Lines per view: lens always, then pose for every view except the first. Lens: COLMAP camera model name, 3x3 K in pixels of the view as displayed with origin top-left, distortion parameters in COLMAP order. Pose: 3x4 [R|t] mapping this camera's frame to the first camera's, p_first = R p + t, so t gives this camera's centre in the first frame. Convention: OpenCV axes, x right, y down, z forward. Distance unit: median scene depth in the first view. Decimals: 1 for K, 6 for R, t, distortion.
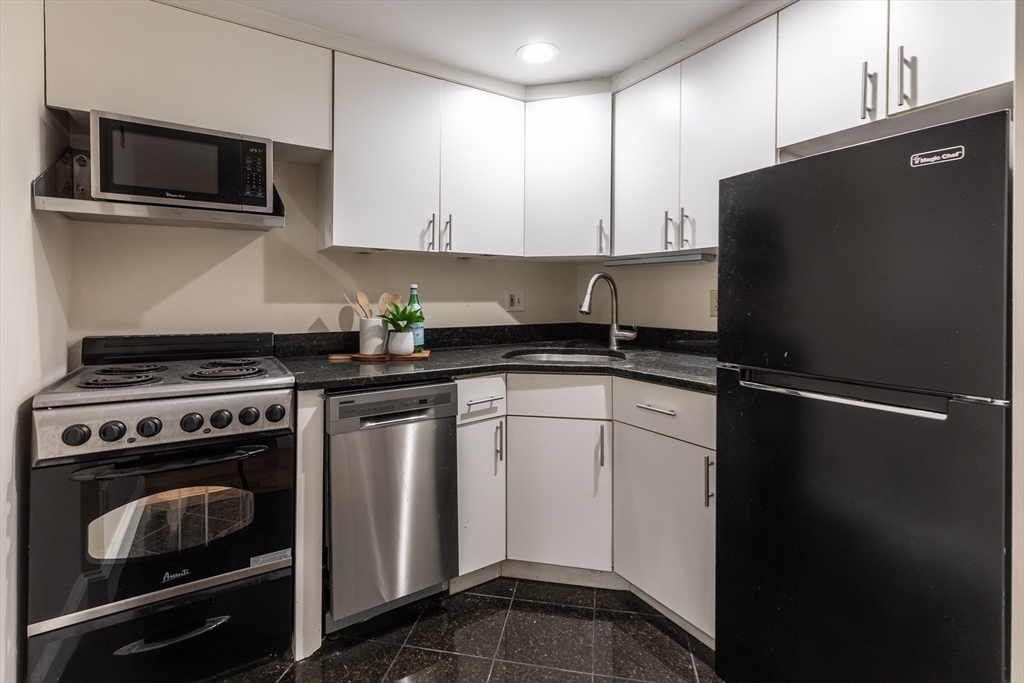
lens RADIAL K [[473.2, 0, 486.1], [0, 473.2, 305.6], [0, 0, 1]] dist [0.022959, 0.000055]
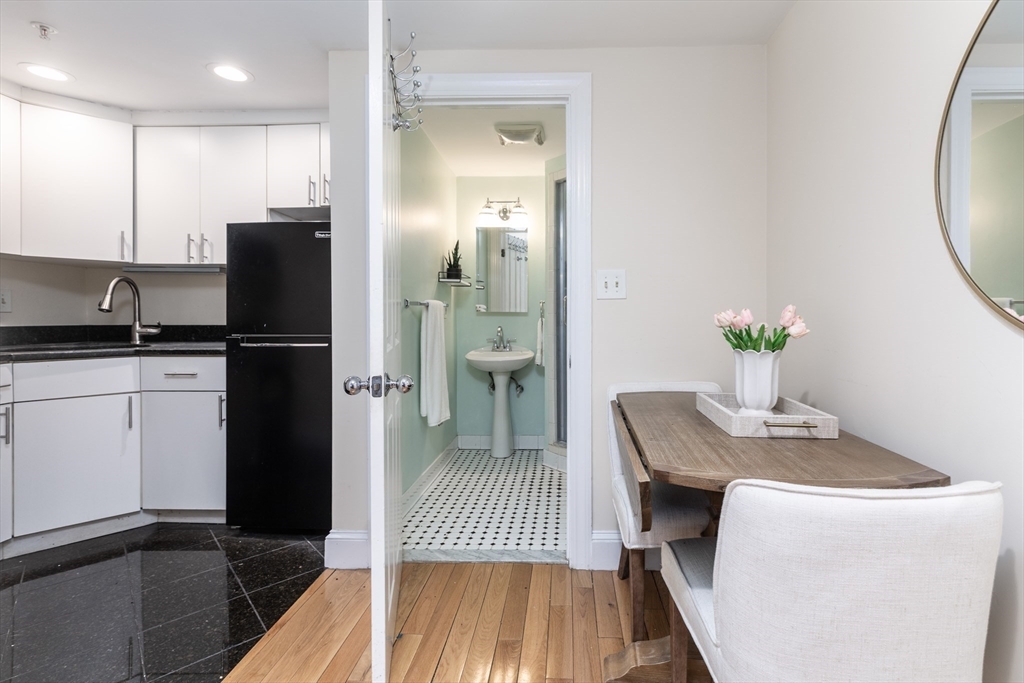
lens RADIAL K [[470.2, 0, 557.3], [0, 470.2, 316.4], [0, 0, 1]] dist [-0.001786, 0.000038]
pose [[0.518990, 0.000626, 0.854780, -0.218414], [0.016872, 0.999797, -0.010976, 0.068408], [-0.854614, 0.020118, 0.518874, -0.584677]]
